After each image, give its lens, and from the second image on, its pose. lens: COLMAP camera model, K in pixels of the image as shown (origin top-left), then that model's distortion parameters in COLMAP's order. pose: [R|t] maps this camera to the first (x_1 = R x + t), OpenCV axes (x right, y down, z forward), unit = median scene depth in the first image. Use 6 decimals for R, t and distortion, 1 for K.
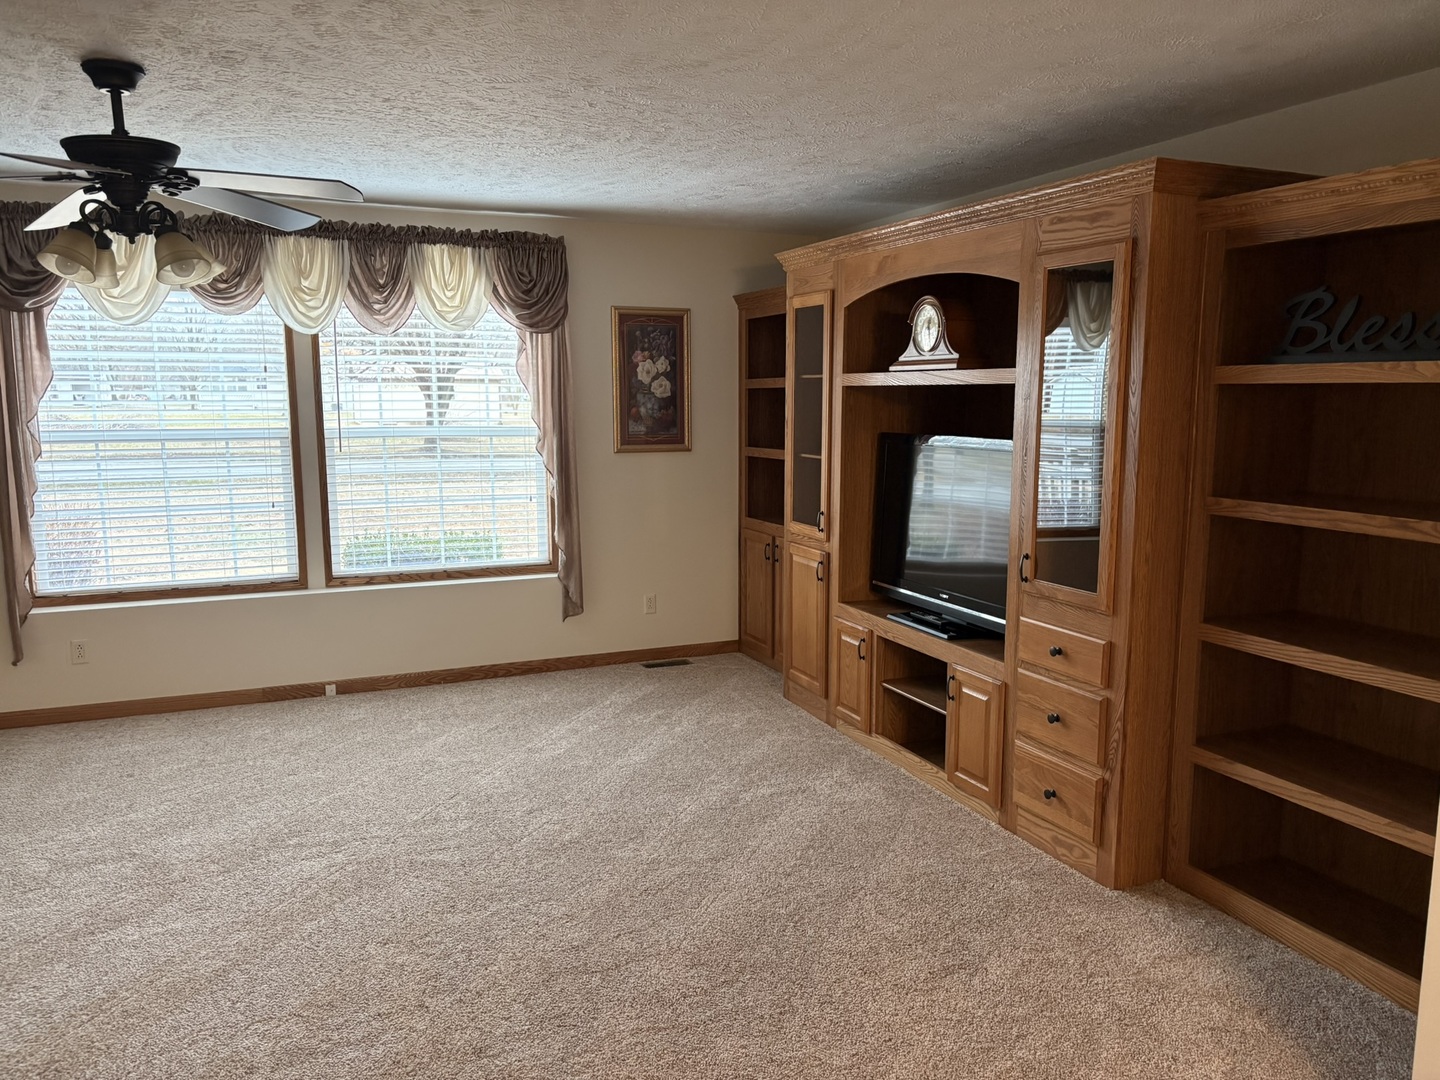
lens RADIAL K [[1082.9, 0, 720.0], [0, 1082.9, 540.0], [0, 0, 1]] dist [0.046109, -0.049157]
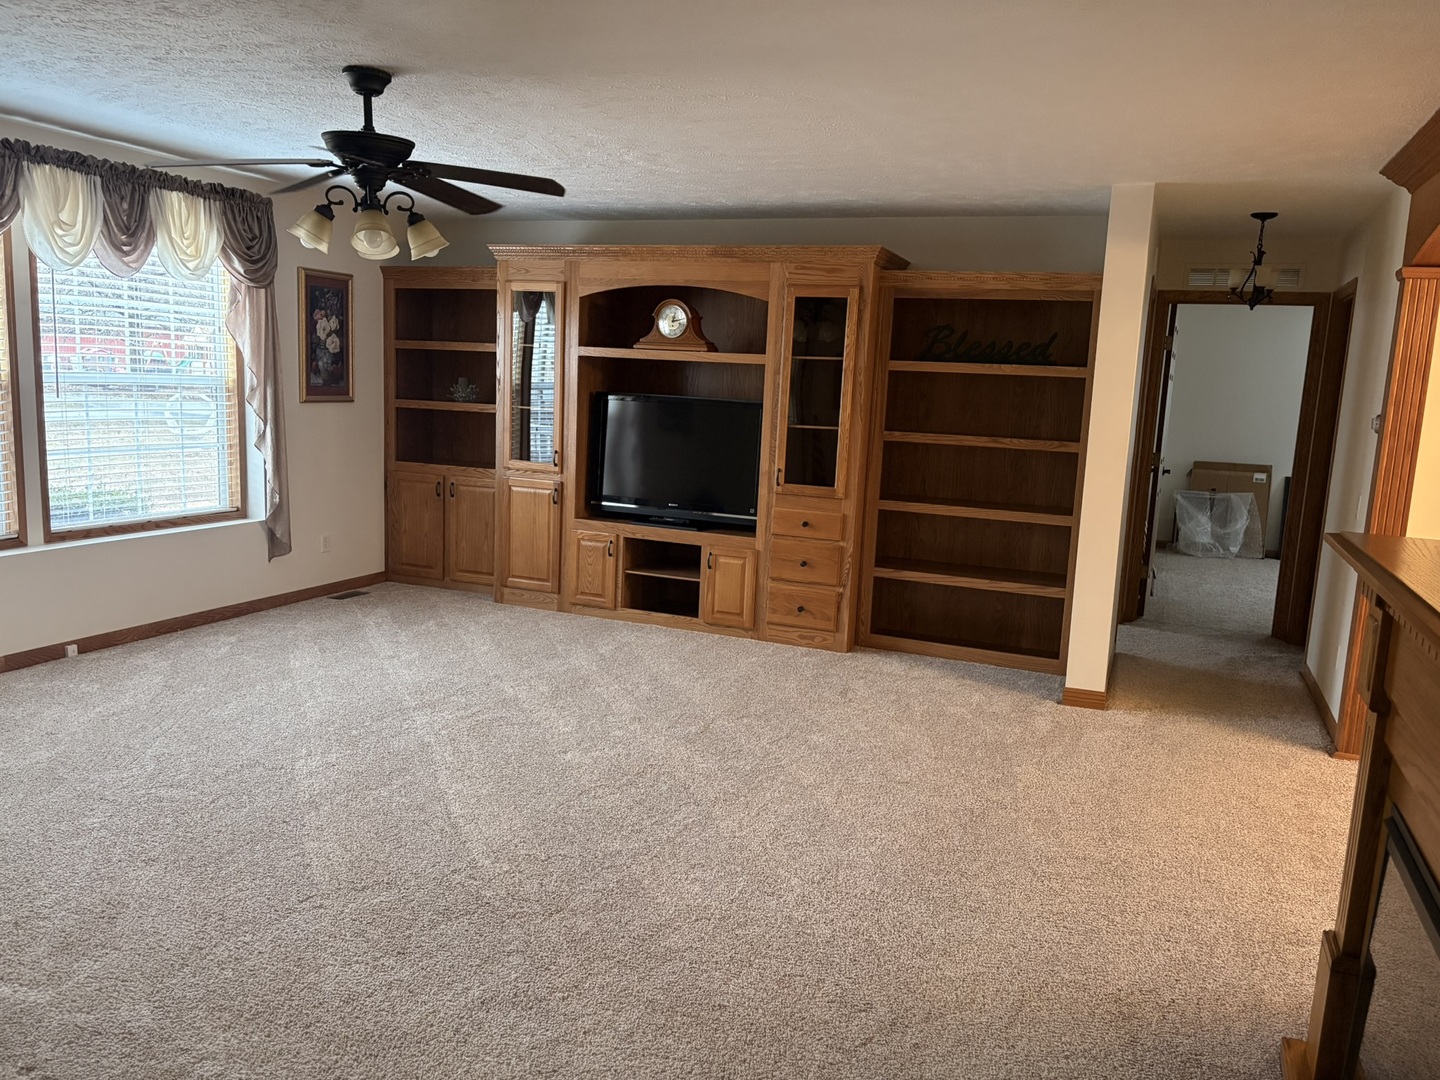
lens RADIAL K [[1081.4, 0, 720.0], [0, 1081.4, 540.0], [0, 0, 1]] dist [0.086114, -0.126439]
pose [[0.715333, -0.073758, 0.694880, -0.650277], [0.049479, 0.997264, 0.054919, 0.018739], [-0.697029, -0.004903, 0.717026, -0.079893]]
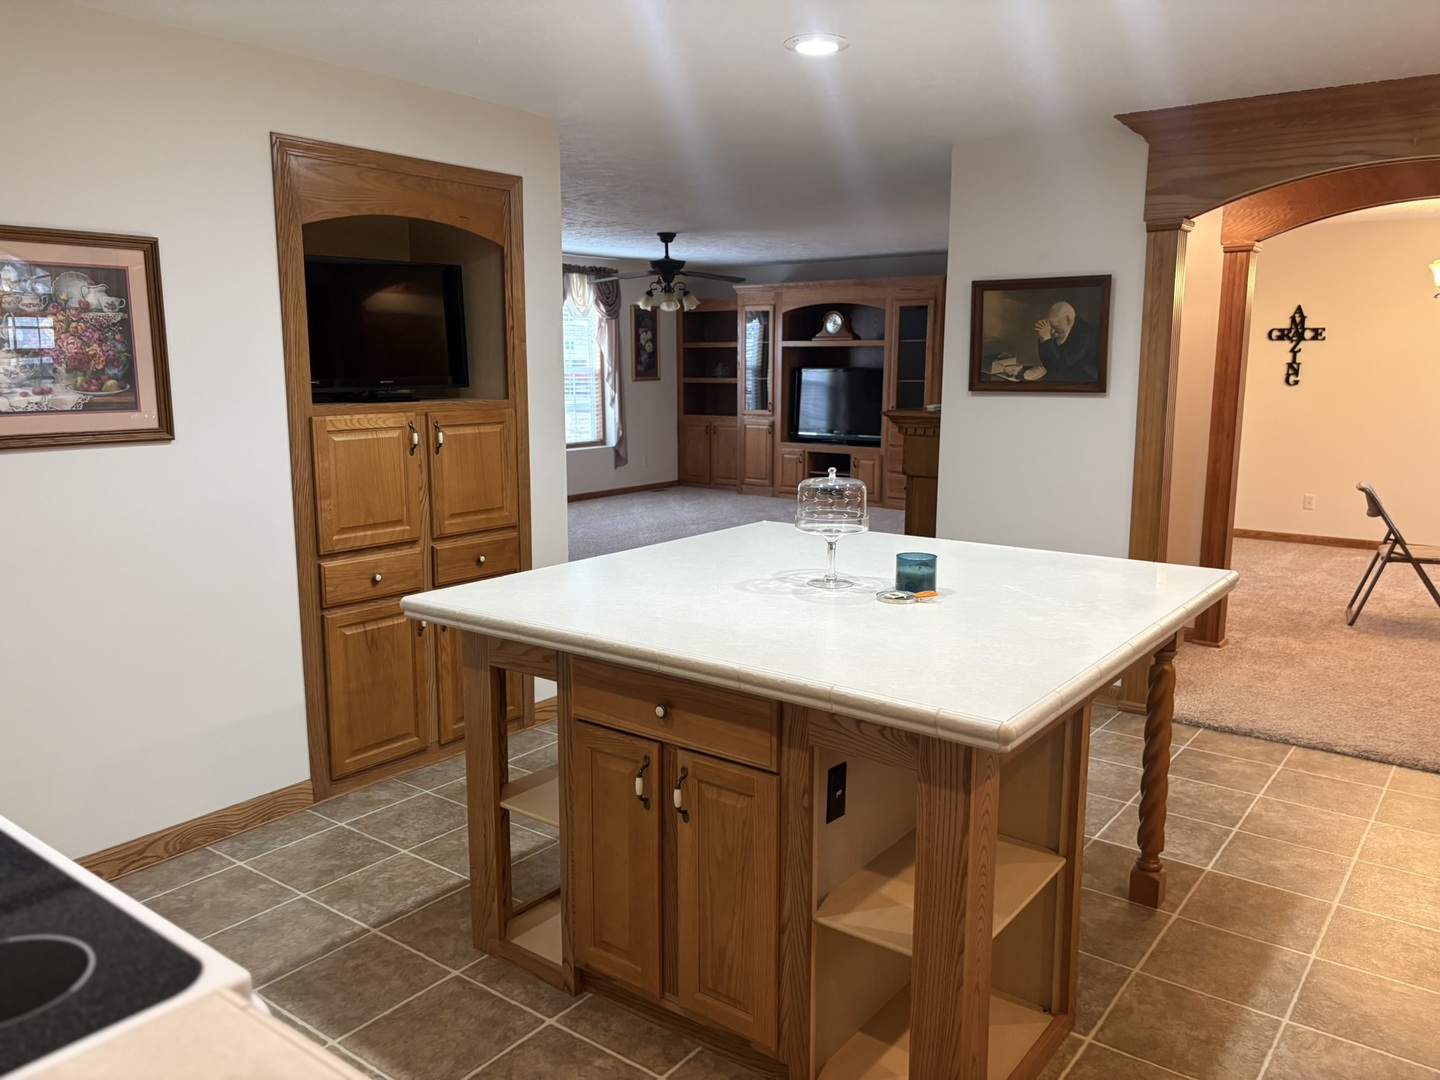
lens RADIAL K [[1085.4, 0, 705.5], [0, 1085.4, 549.3], [0, 0, 1]] dist [0.087581, -0.109466]
pose [[0.879283, -0.085631, 0.468539, -1.061202], [0.065012, 0.996077, 0.060041, 0.128066], [-0.471842, -0.022332, 0.881400, -0.904143]]
